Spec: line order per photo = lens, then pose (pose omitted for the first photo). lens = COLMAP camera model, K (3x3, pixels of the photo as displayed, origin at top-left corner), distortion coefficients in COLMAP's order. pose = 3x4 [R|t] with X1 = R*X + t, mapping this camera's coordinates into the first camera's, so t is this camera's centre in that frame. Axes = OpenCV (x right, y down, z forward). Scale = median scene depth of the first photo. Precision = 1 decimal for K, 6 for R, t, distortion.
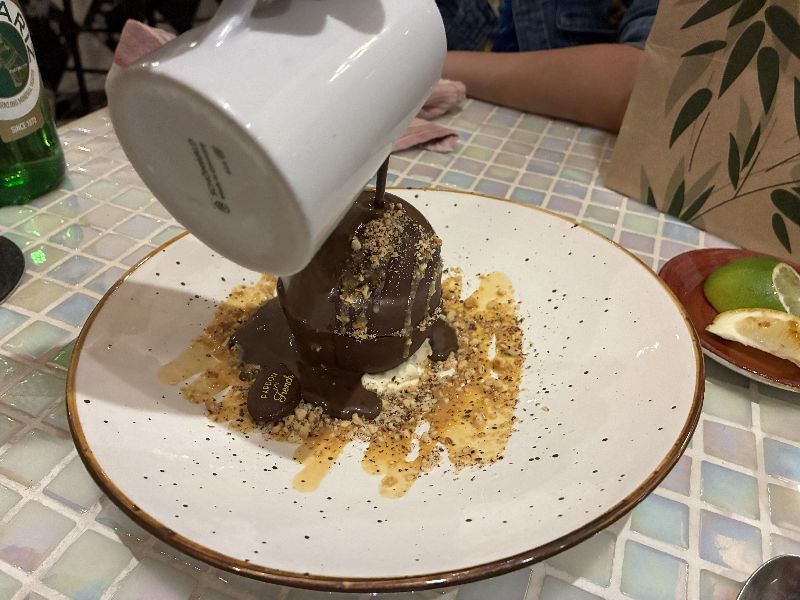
lens RADIAL K [[597.7, 0, 394.2], [0, 597.7, 300.3], [0, 0, 1]] dist [0.089592, -0.129703]
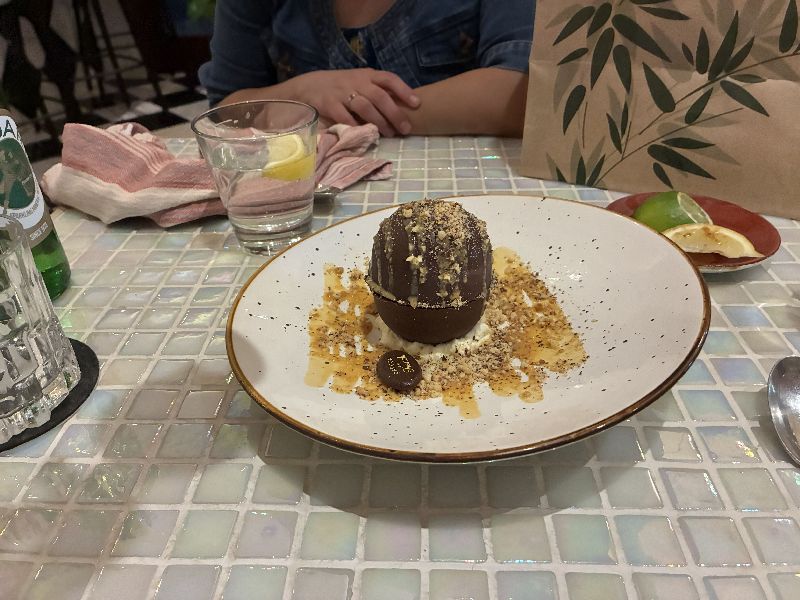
lens RADIAL K [[597.7, 0, 394.2], [0, 597.7, 300.3], [0, 0, 1]] dist [0.089592, -0.129703]
pose [[0.933929, -0.263171, 0.241902, -0.330032], [0.281113, 0.958743, -0.042273, 0.045391], [-0.220797, 0.107482, 0.969379, -0.149109]]
